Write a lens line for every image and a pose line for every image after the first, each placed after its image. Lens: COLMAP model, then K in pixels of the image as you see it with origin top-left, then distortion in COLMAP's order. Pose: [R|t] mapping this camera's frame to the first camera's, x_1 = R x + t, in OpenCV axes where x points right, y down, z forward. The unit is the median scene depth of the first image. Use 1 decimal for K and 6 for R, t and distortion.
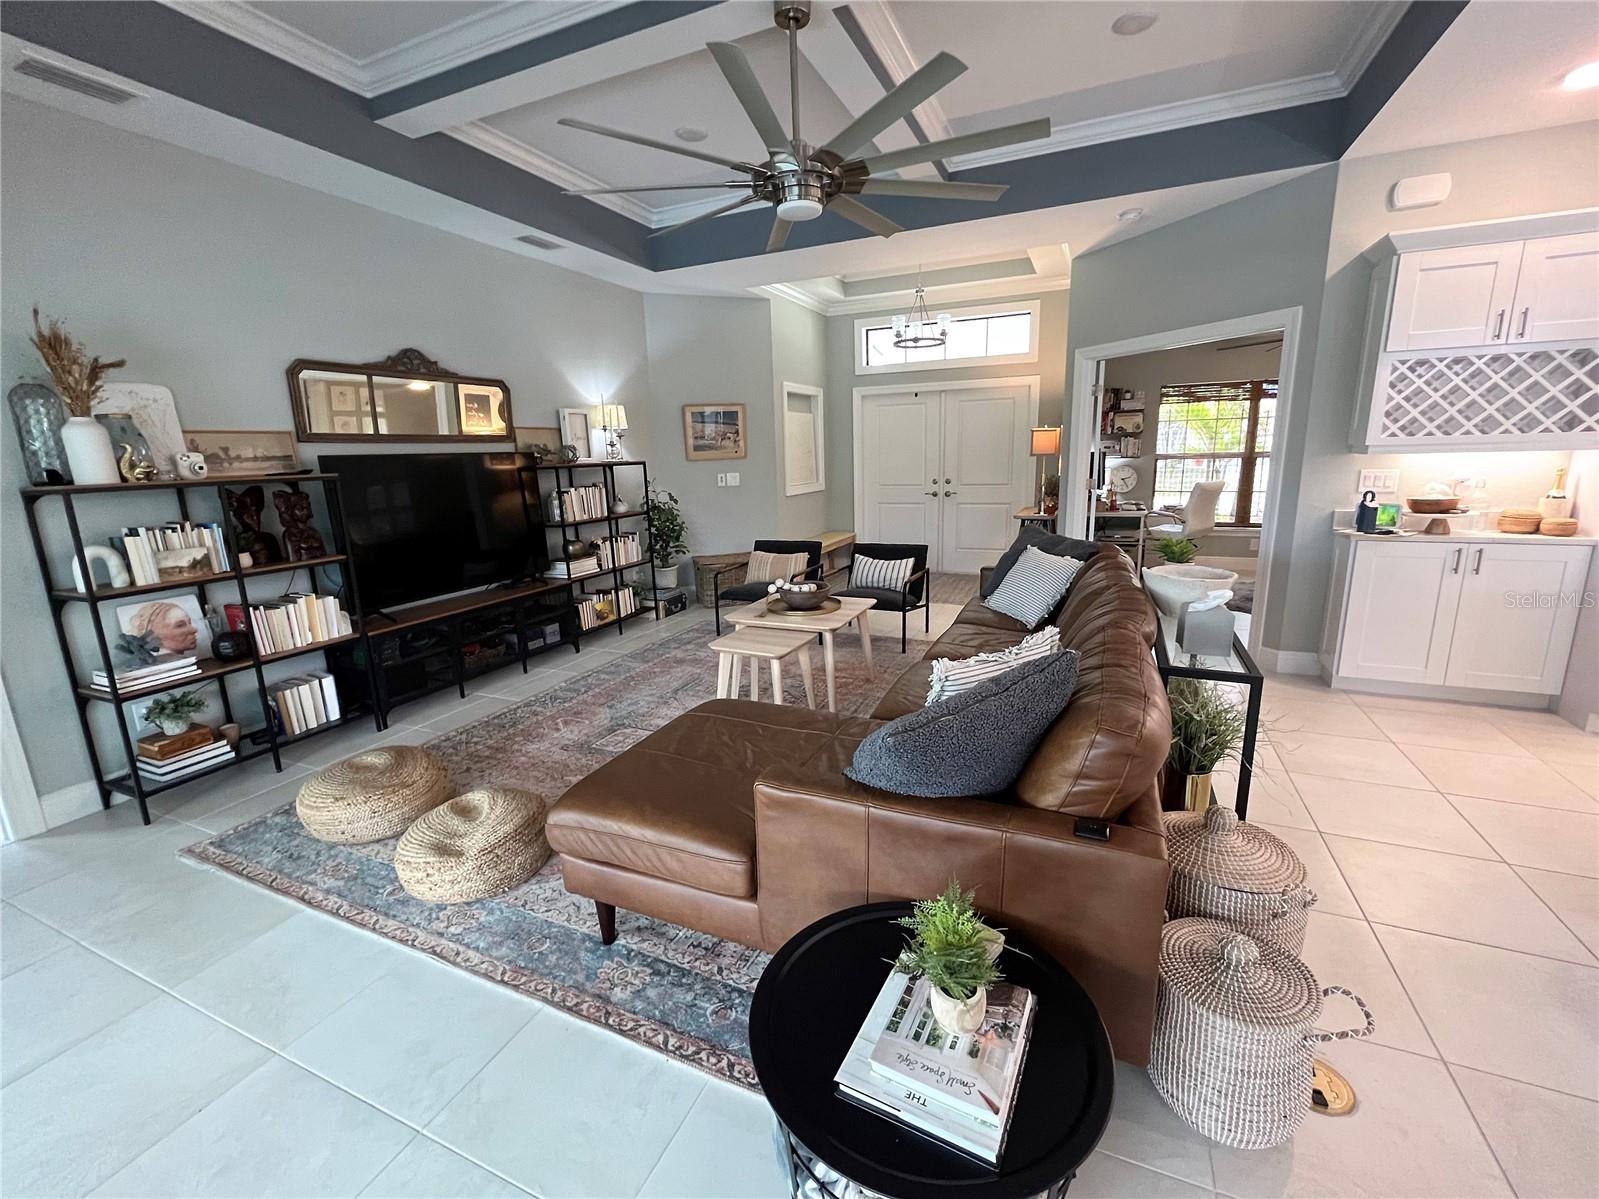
lens RADIAL K [[678.9, 0, 798.9], [0, 678.9, 598.2], [0, 0, 1]] dist [-0.001795, -0.000142]
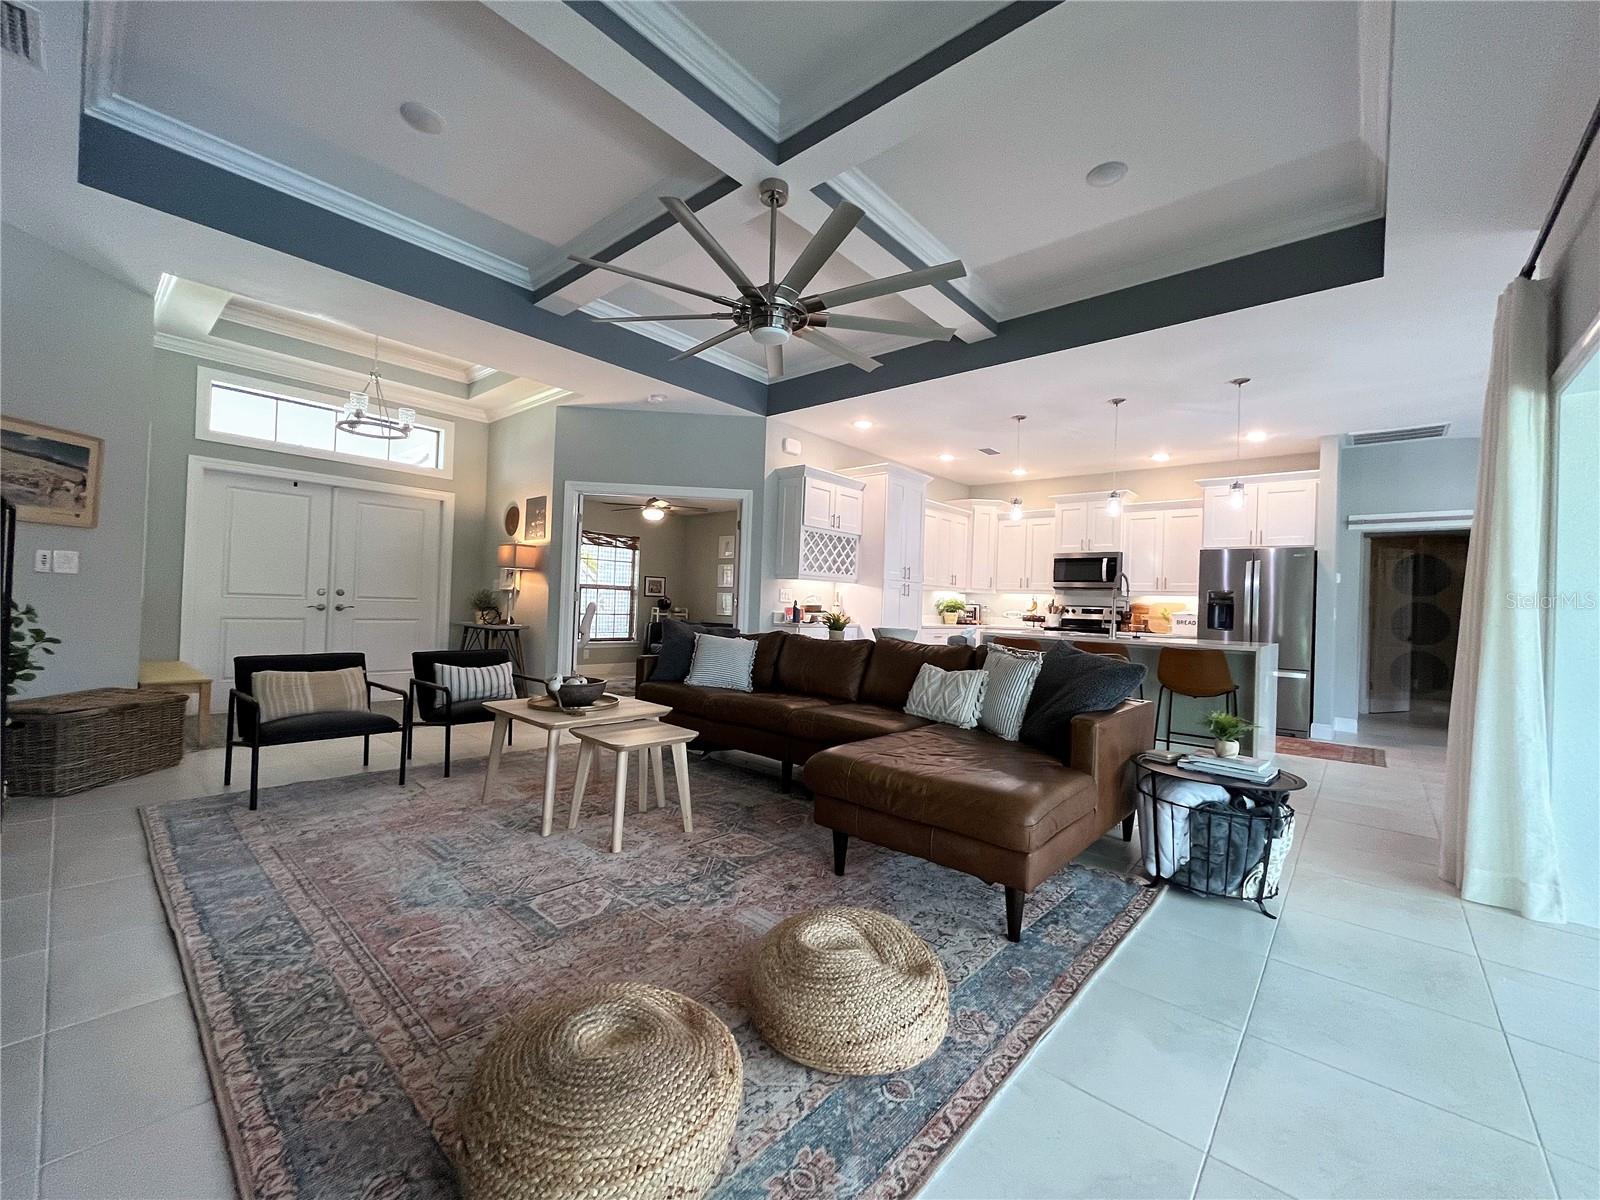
lens RADIAL K [[650.0, 0, 797.9], [0, 650.0, 599.0], [0, 0, 1]] dist [-0.002260, -0.000487]
pose [[0.297637, 0.049059, 0.953418, -0.797958], [0.159608, 0.982066, -0.100359, 0.010494], [-0.941243, 0.182044, 0.284469, 0.530102]]
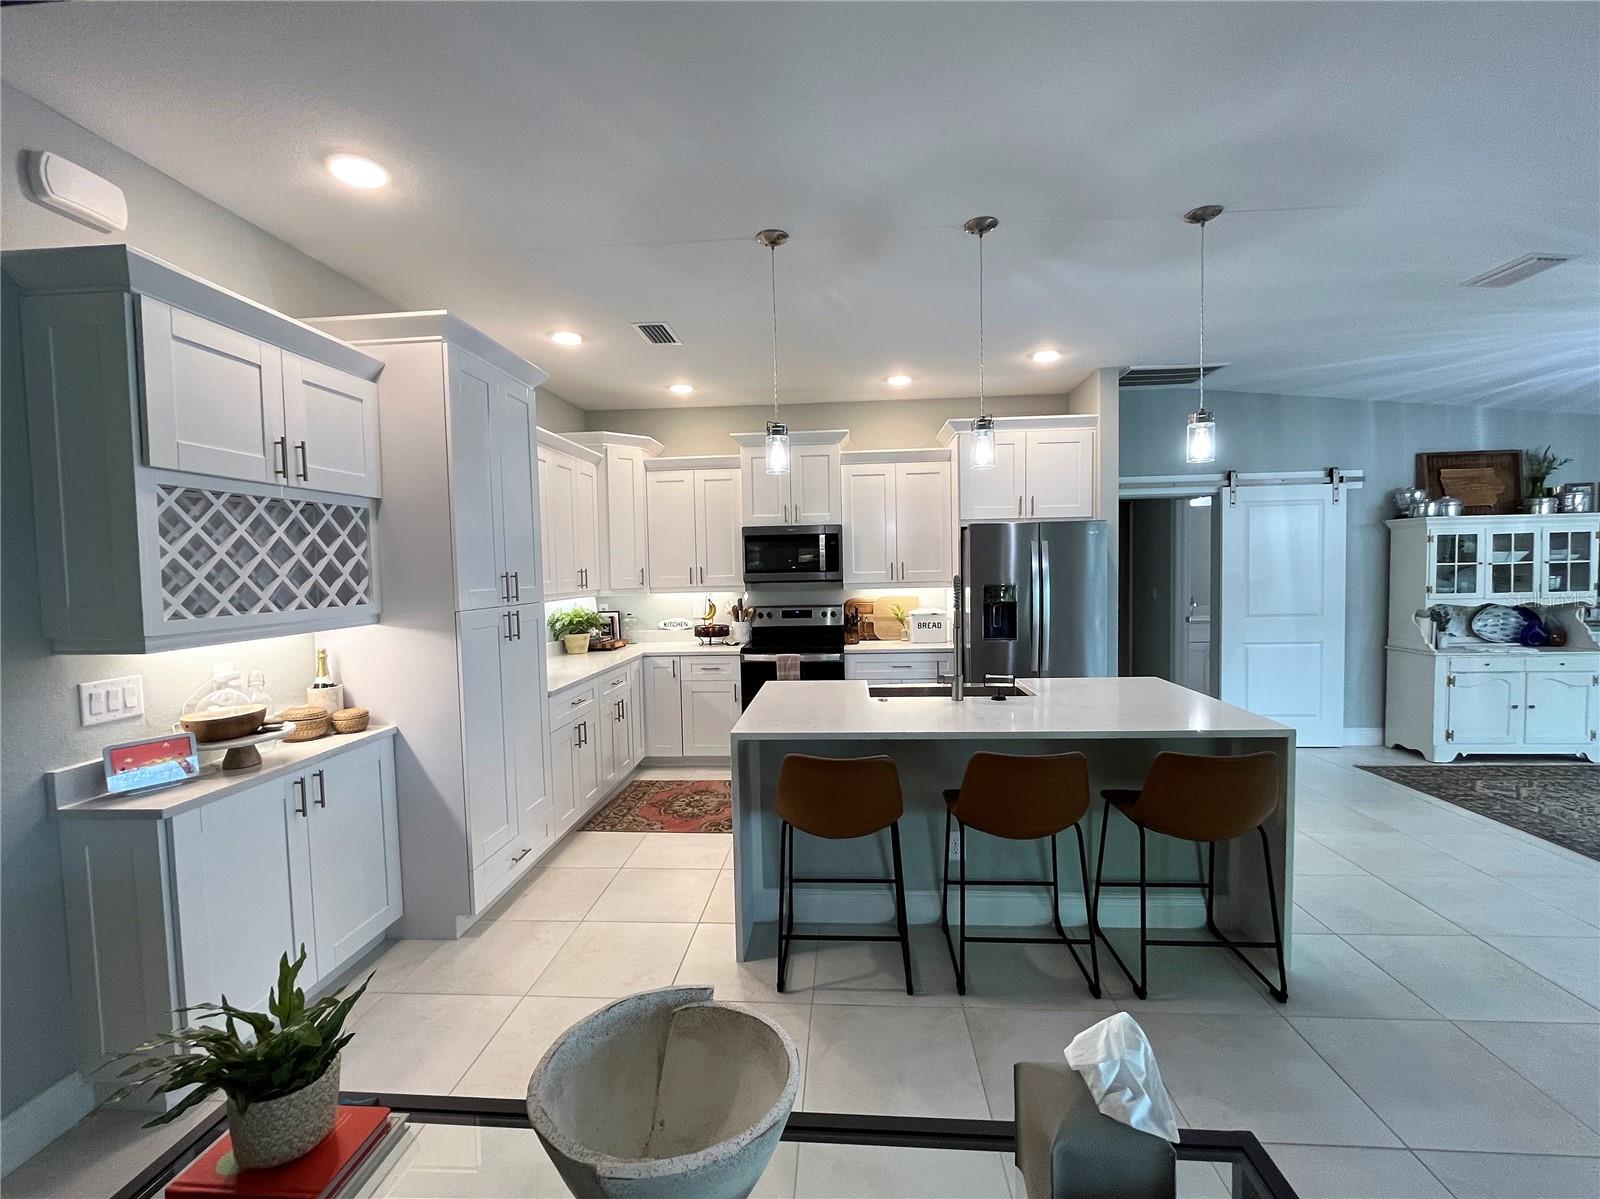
lens RADIAL K [[679.4, 0, 799.4], [0, 679.4, 598.2], [0, 0, 1]] dist [-0.001795, -0.000142]
pose [[-0.335110, -0.007873, 0.942146, 0.185375], [0.232230, 0.968423, 0.090694, -0.186102], [-0.913110, 0.249187, -0.322700, 0.707998]]
